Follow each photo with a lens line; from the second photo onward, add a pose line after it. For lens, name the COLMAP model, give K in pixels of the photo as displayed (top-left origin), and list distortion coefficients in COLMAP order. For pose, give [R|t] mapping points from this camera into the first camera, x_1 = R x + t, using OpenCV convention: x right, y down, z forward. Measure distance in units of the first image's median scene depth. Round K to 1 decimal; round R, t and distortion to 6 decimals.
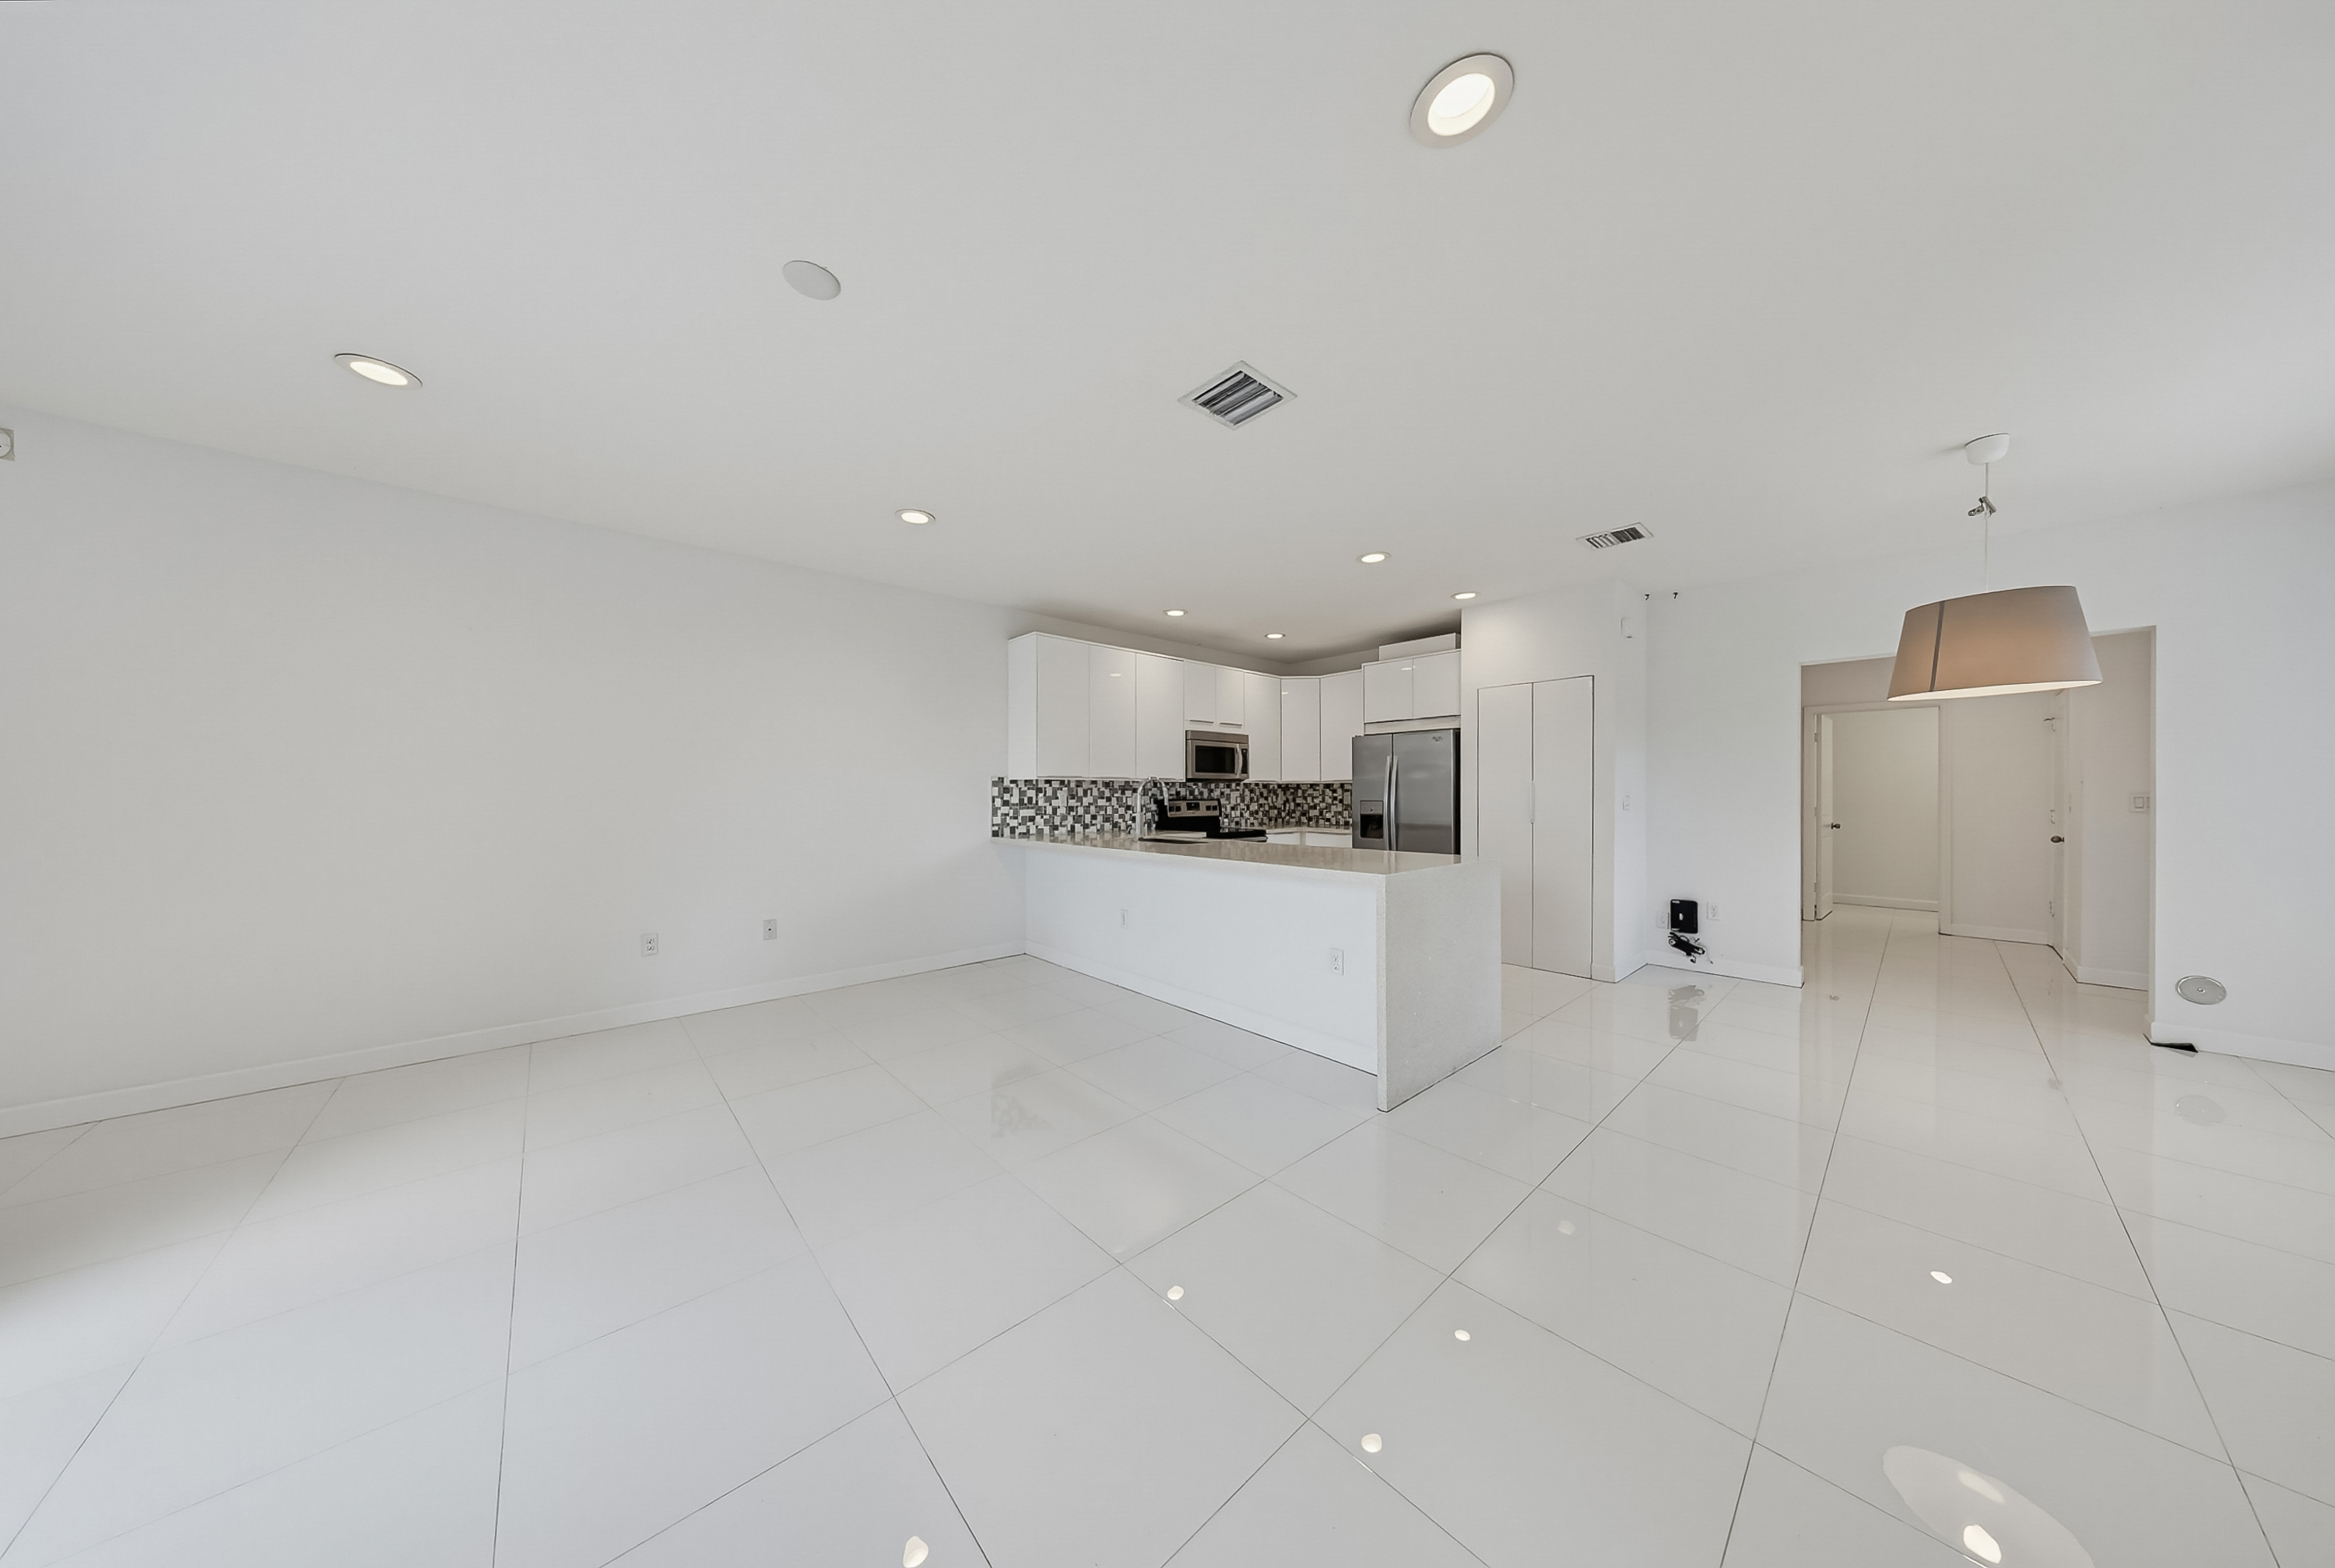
lens RADIAL K [[670.9, 0, 1152.0], [0, 670.9, 790.8], [0, 0, 1]] dist [-0.000606, -0.000071]
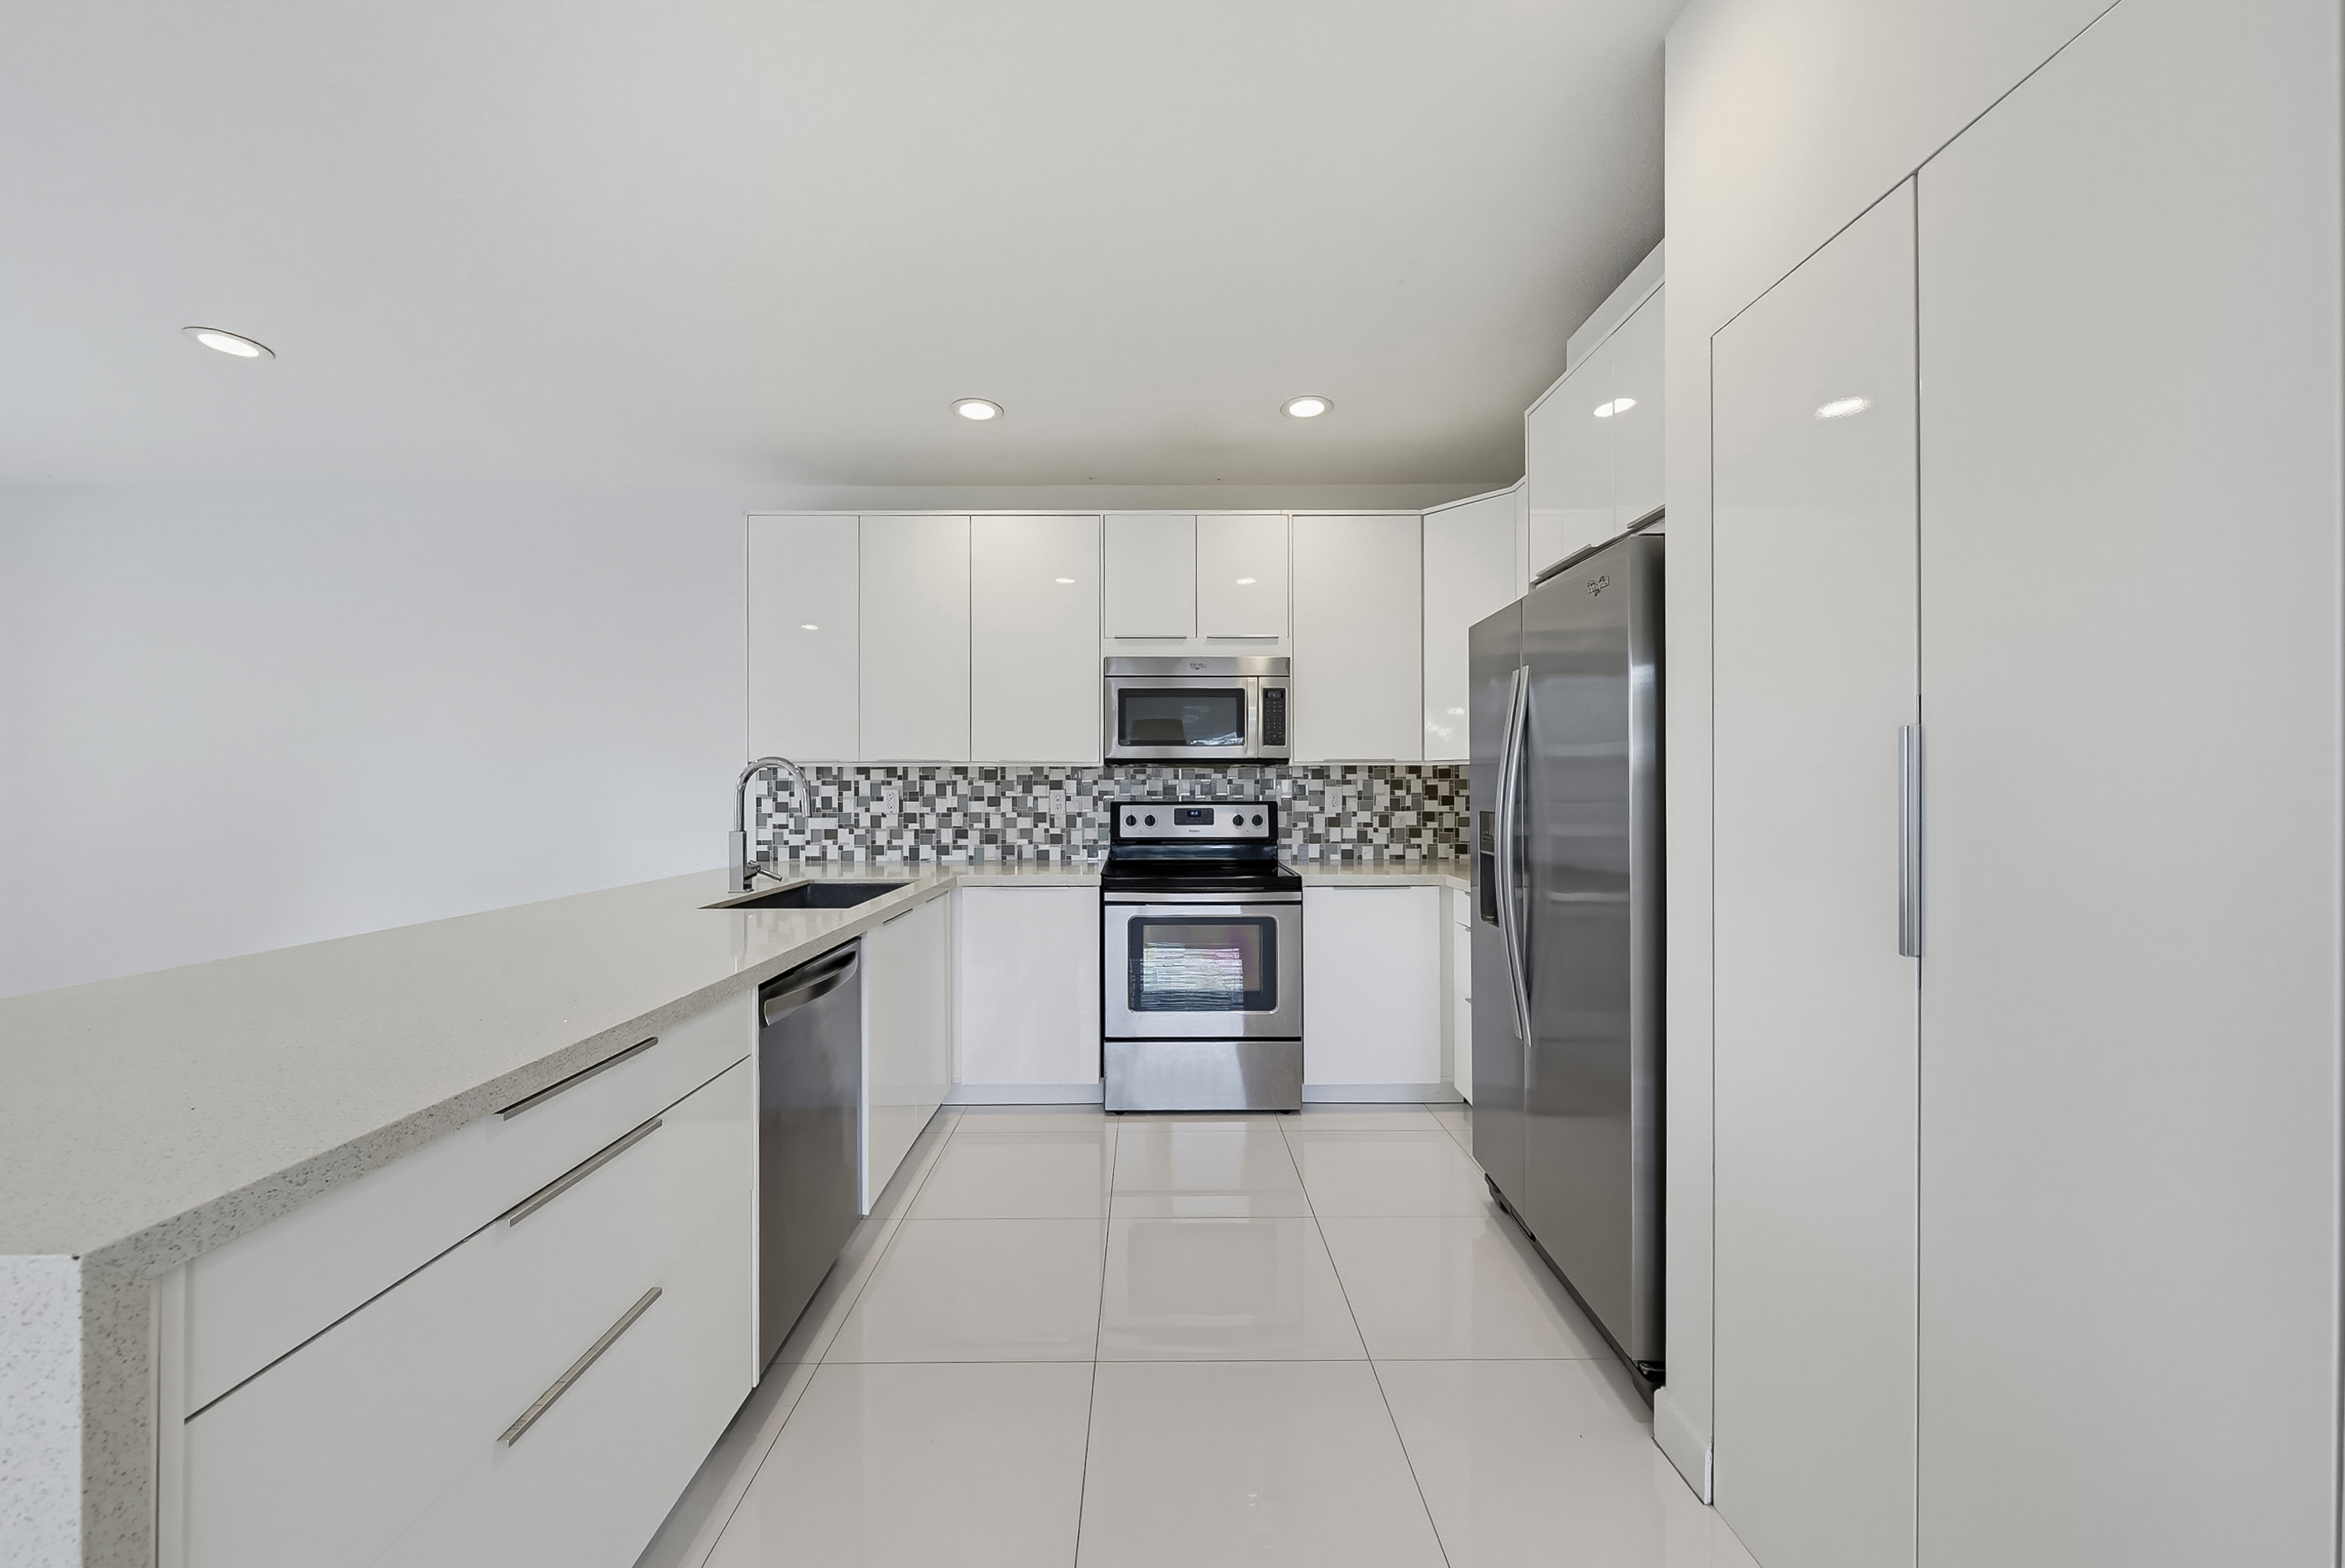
lens RADIAL K [[825.7, 0, 1164.4], [0, 825.7, 786.9], [0, 0, 1]] dist [-0.000038, -0.000009]
pose [[0.757064, -0.004925, -0.653322, 0.481537], [0.005708, 0.999983, -0.000925, 0.002445], [0.653316, -0.003029, 0.757080, 0.596944]]
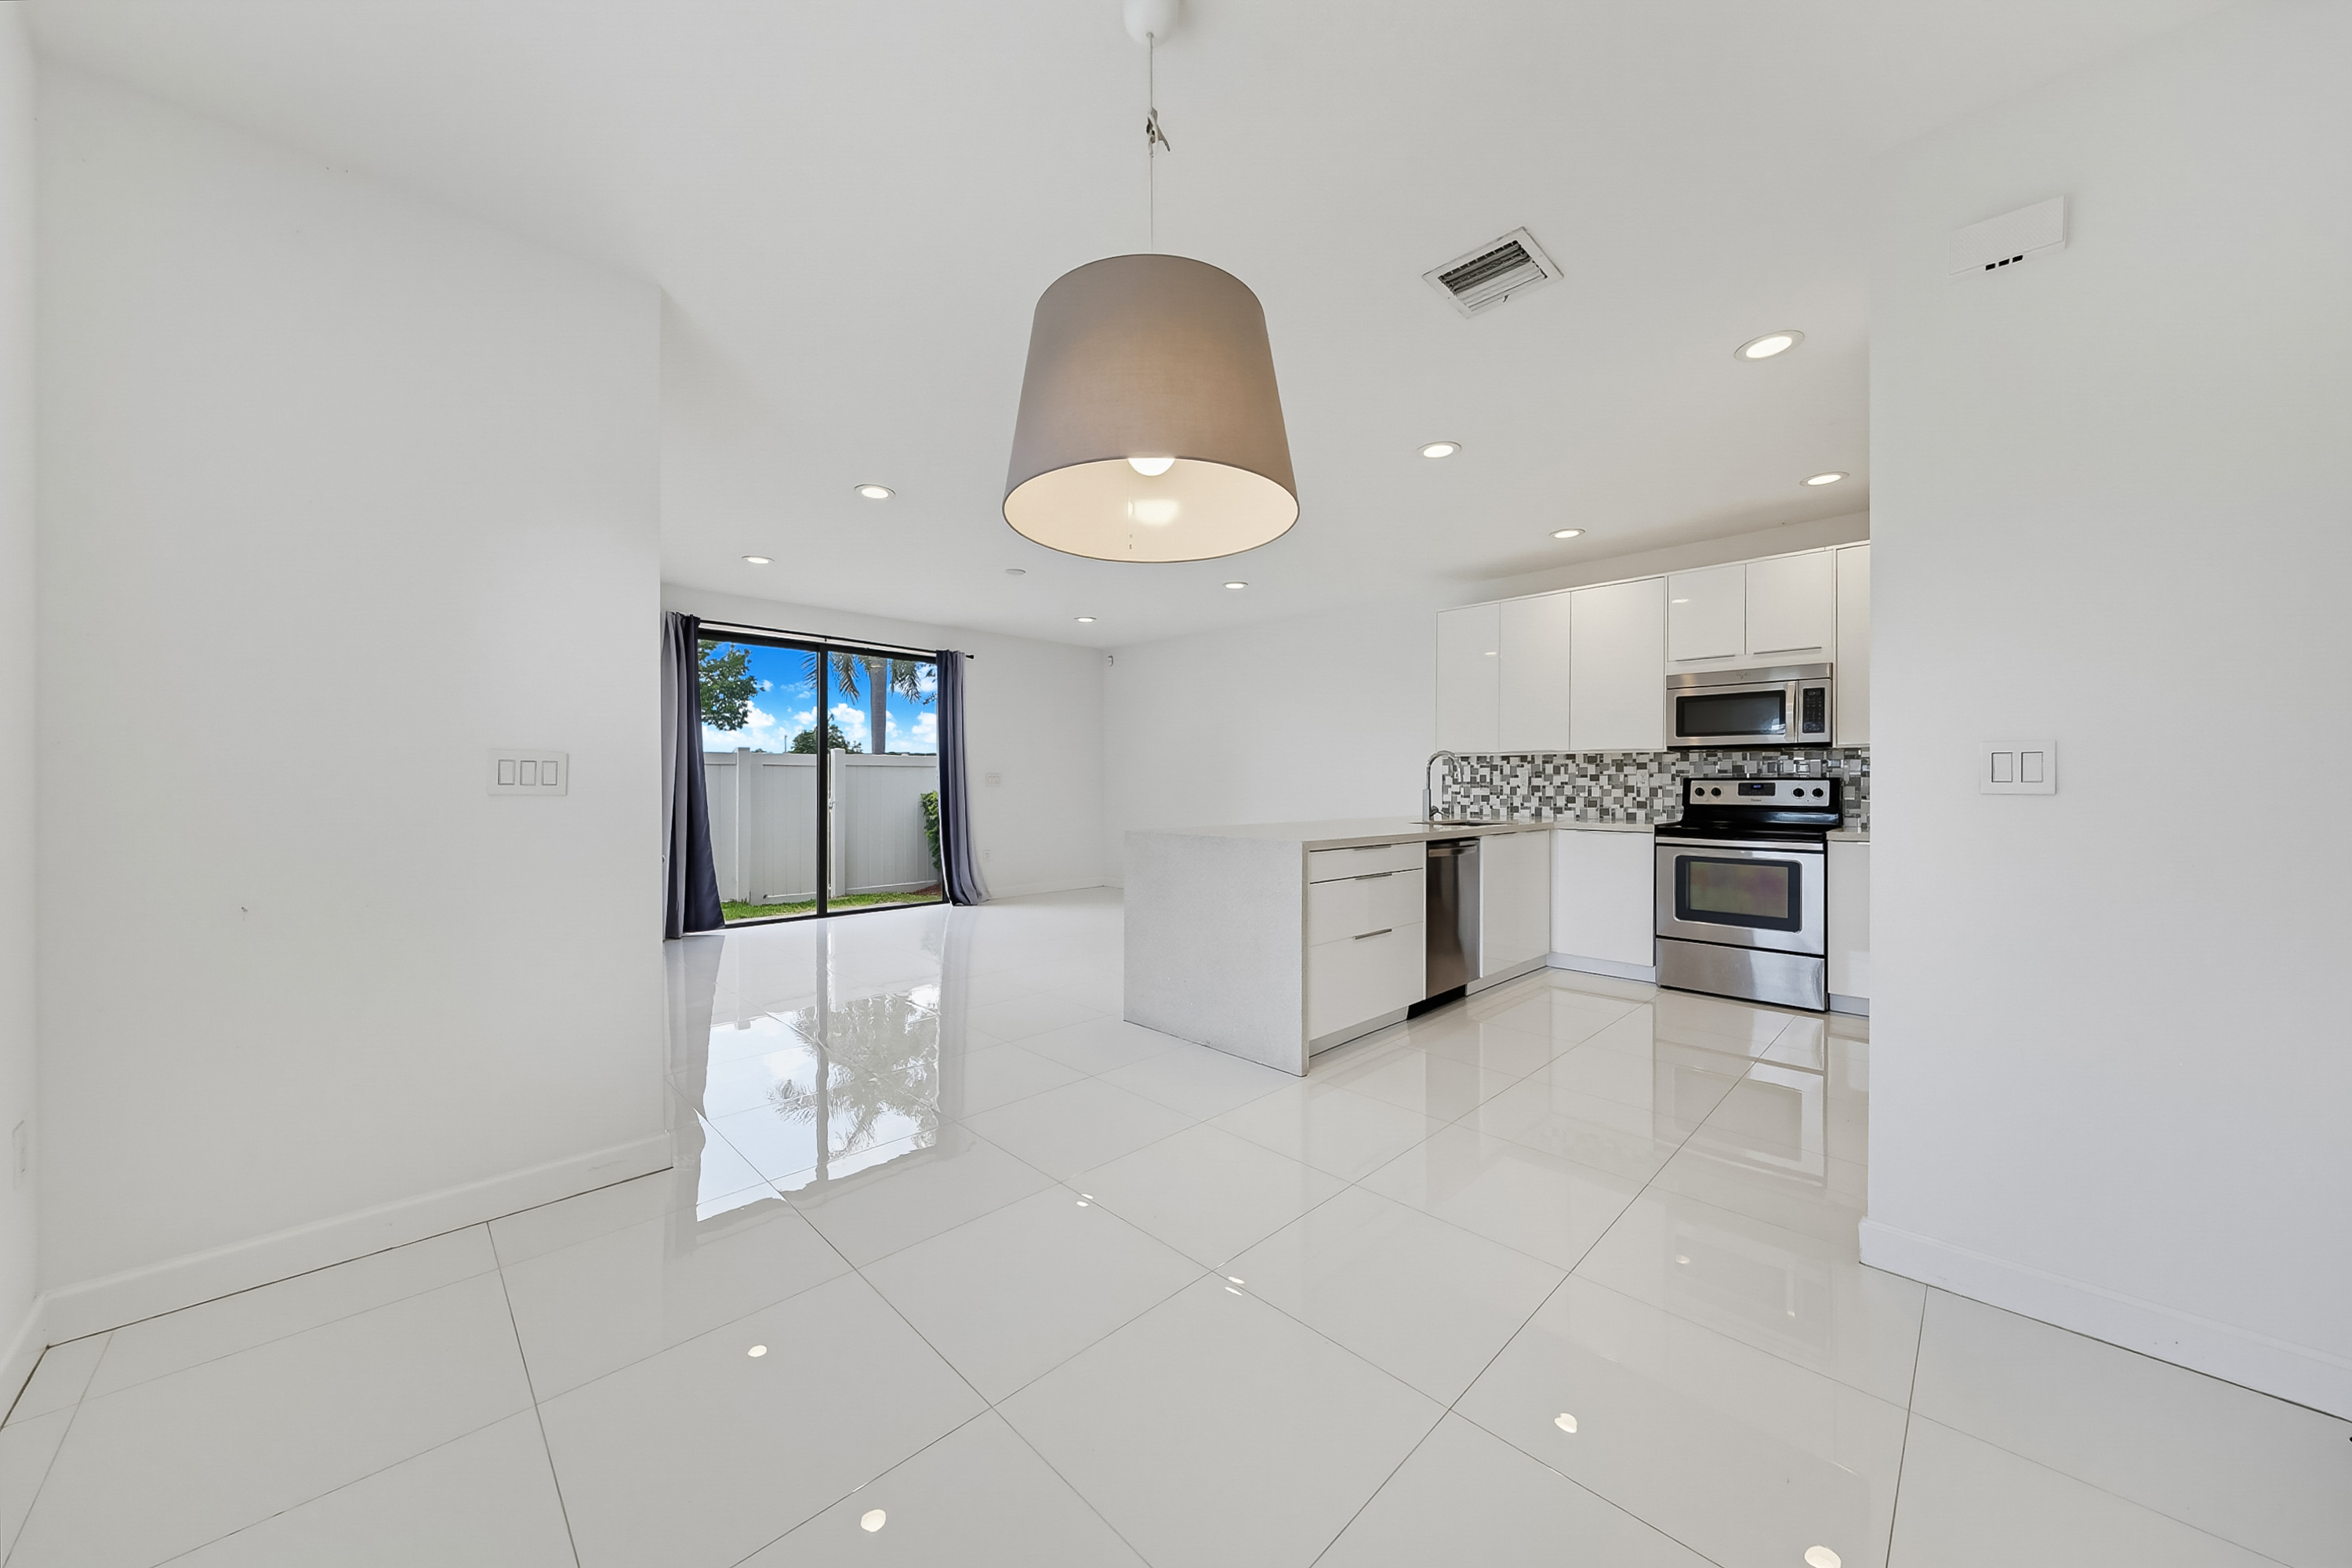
lens RADIAL K [[828.2, 0, 1167.9], [0, 828.2, 786.9], [0, 0, 1]] dist [-0.000038, -0.000009]
pose [[0.050407, 0.004781, -0.998717, 0.891226], [0.002191, 0.999986, 0.004898, 0.017833], [0.998726, -0.002435, 0.050396, 0.461867]]
